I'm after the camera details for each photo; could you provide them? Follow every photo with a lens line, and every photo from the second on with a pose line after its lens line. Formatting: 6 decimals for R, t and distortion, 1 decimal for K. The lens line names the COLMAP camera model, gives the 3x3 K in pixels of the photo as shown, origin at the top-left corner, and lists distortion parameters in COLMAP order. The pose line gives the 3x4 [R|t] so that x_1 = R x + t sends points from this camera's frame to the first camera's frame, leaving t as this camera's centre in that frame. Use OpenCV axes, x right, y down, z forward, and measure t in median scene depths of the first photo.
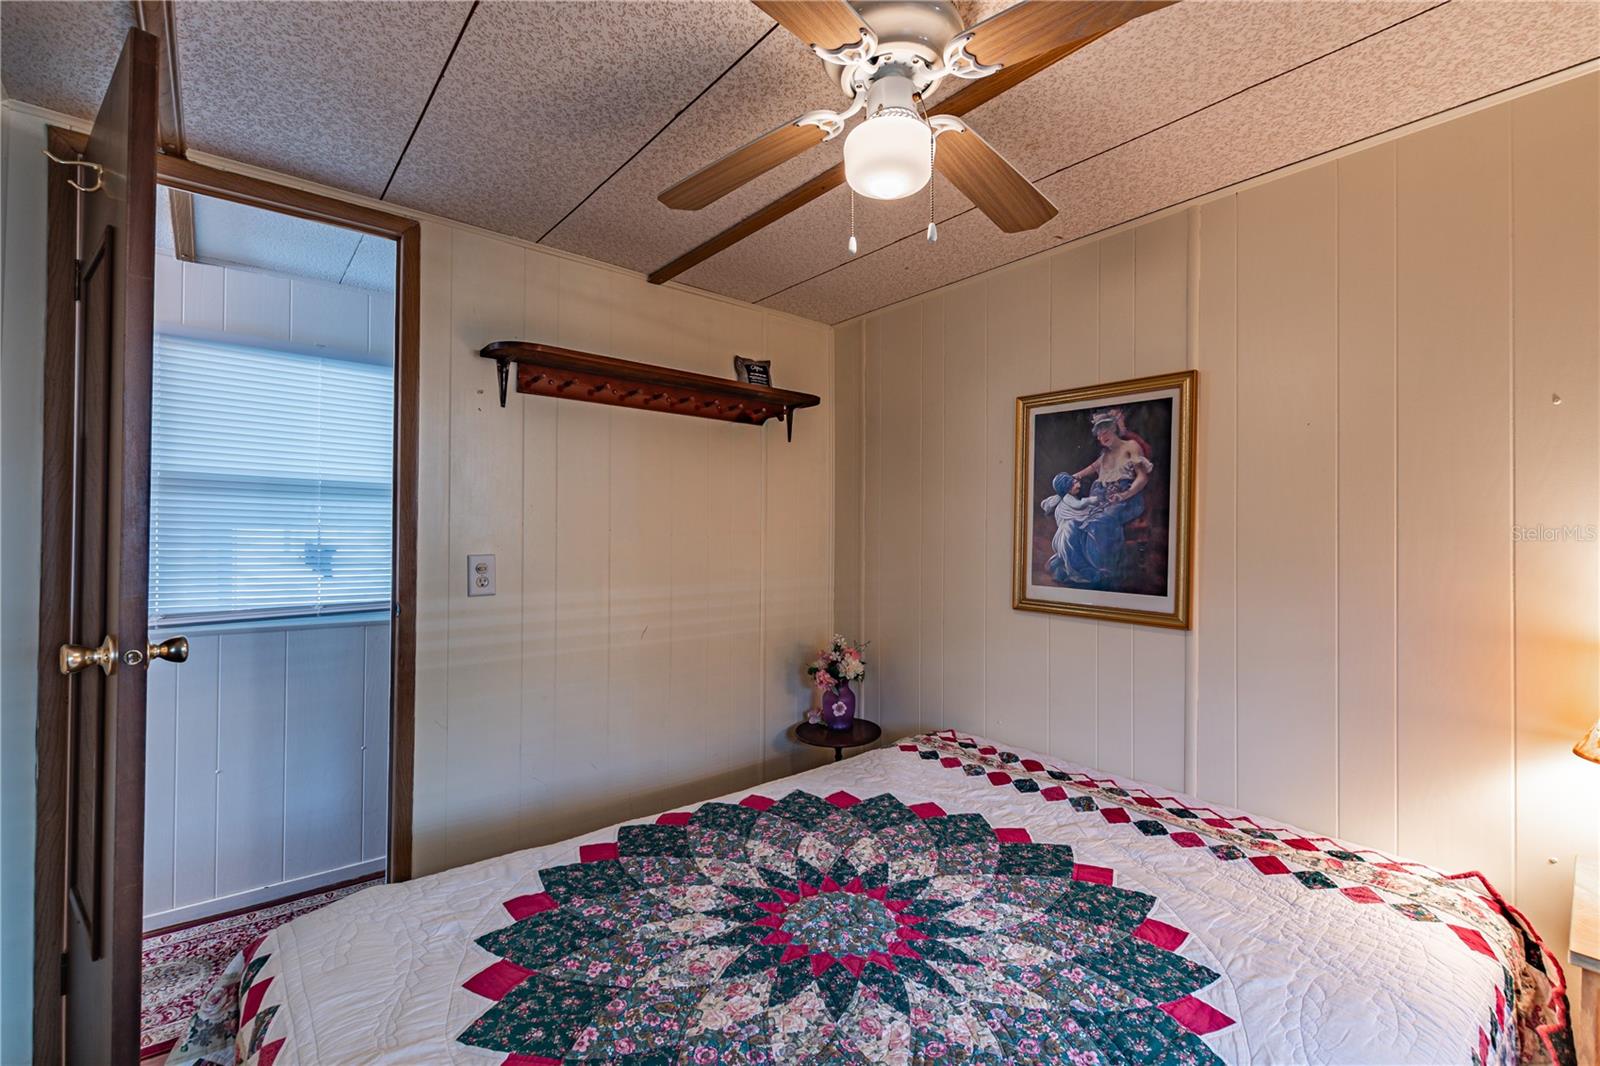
lens RADIAL K [[689.5, 0, 797.4], [0, 689.5, 536.0], [0, 0, 1]] dist [0.006200, -0.003761]
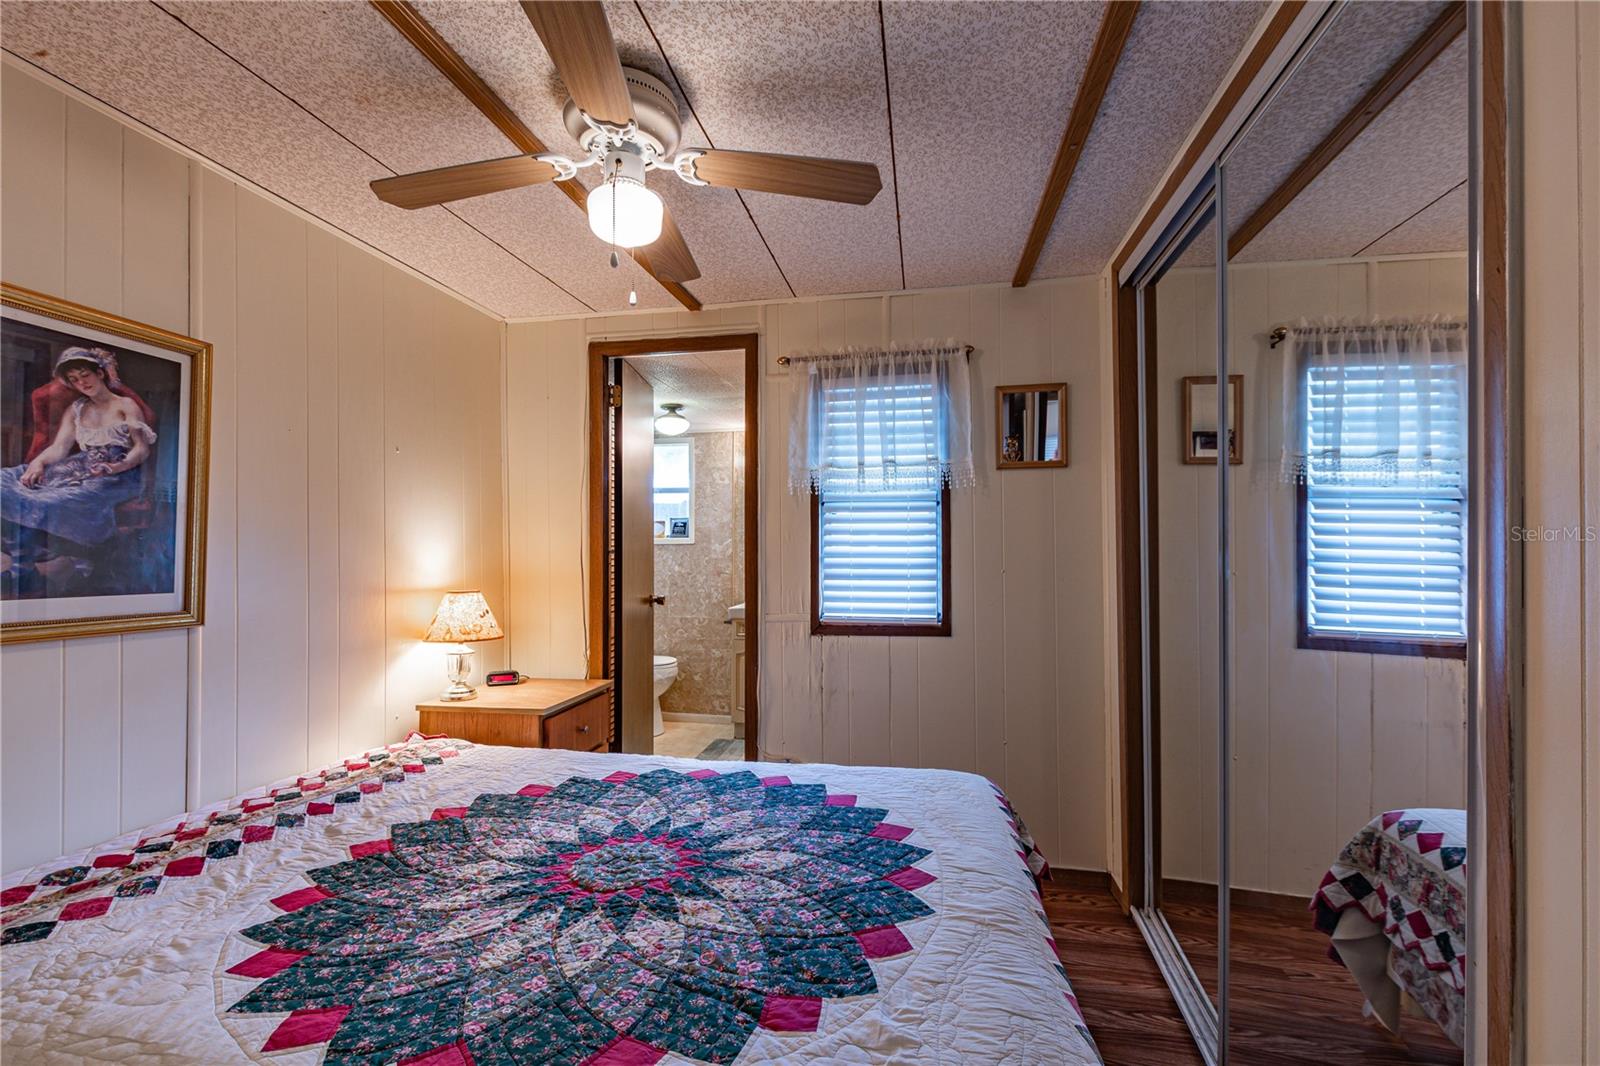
lens RADIAL K [[689.5, 0, 797.4], [0, 689.5, 536.0], [0, 0, 1]] dist [0.006200, -0.003761]
pose [[-0.641139, 0.006340, 0.767399, -0.765340], [-0.004507, 0.999918, -0.012026, 0.029625], [-0.767412, -0.011169, -0.641057, 1.177863]]
